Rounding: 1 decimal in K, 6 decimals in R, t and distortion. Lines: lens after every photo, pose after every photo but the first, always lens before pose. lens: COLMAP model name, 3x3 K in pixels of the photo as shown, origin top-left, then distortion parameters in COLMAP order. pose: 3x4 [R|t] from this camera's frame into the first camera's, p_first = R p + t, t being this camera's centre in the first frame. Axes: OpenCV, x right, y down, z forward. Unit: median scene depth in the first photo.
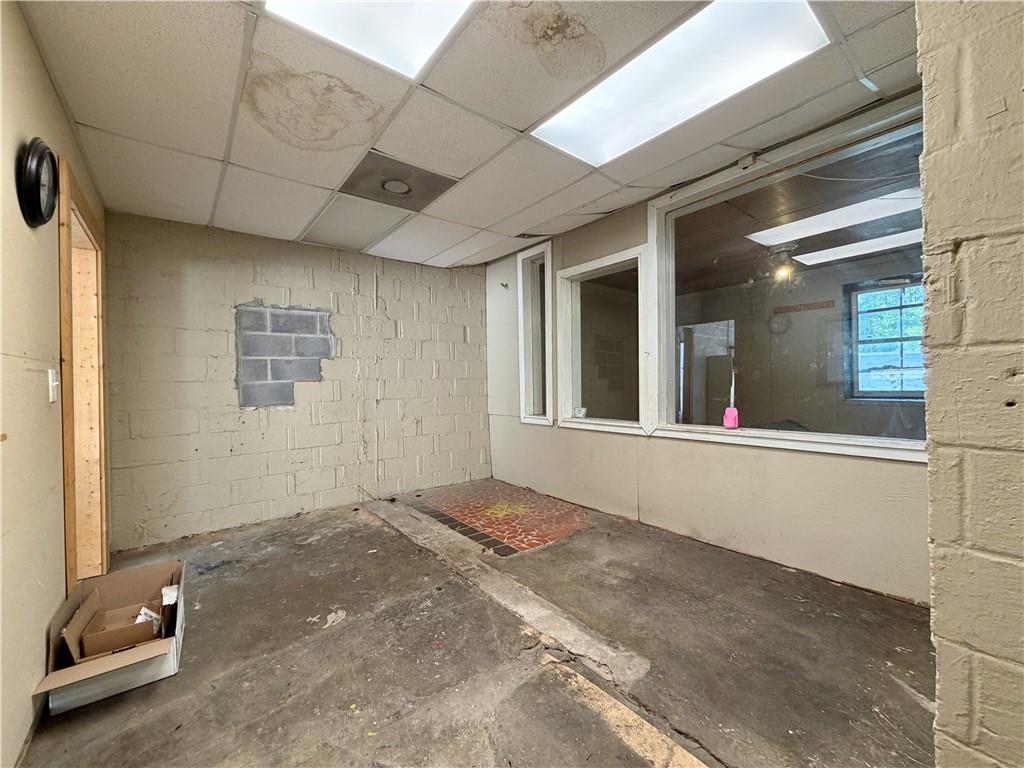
lens RADIAL K [[408.1, 0, 509.9], [0, 408.1, 384.3], [0, 0, 1]] dist [0.000187, 0.000250]
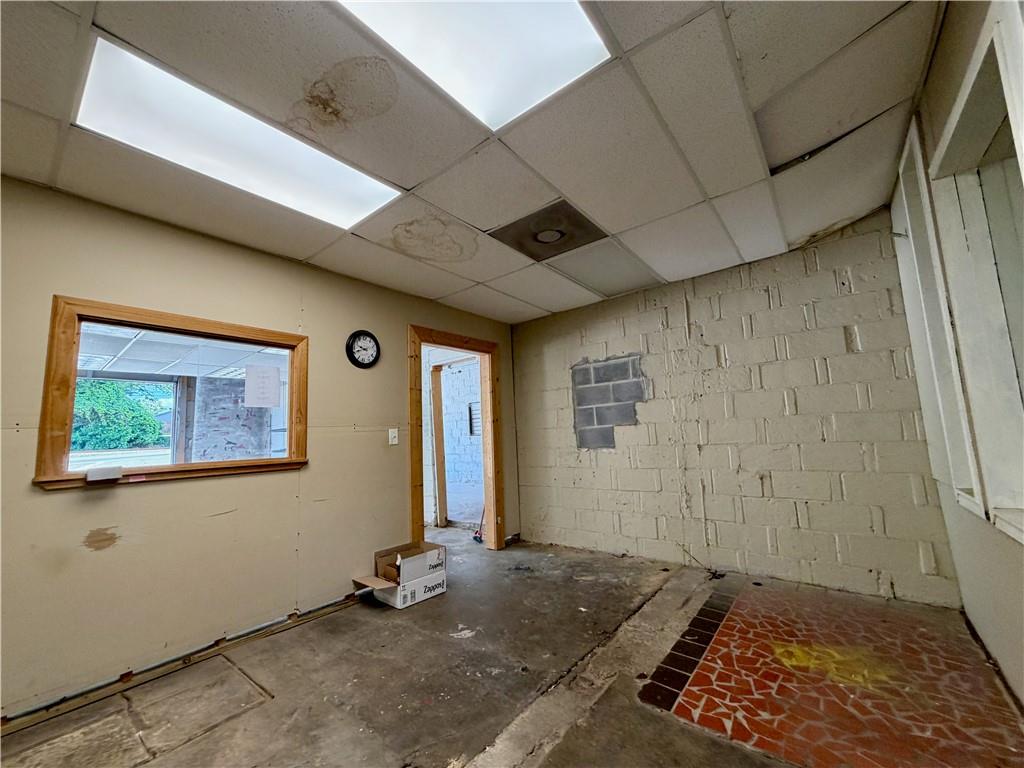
lens RADIAL K [[408.1, 0, 509.9], [0, 408.1, 384.3], [0, 0, 1]] dist [0.000187, 0.000250]
pose [[0.217434, -0.112030, -0.969625, 0.516649], [0.031744, 0.993678, -0.107691, -0.009518], [0.975559, -0.007364, 0.219615, 0.546216]]
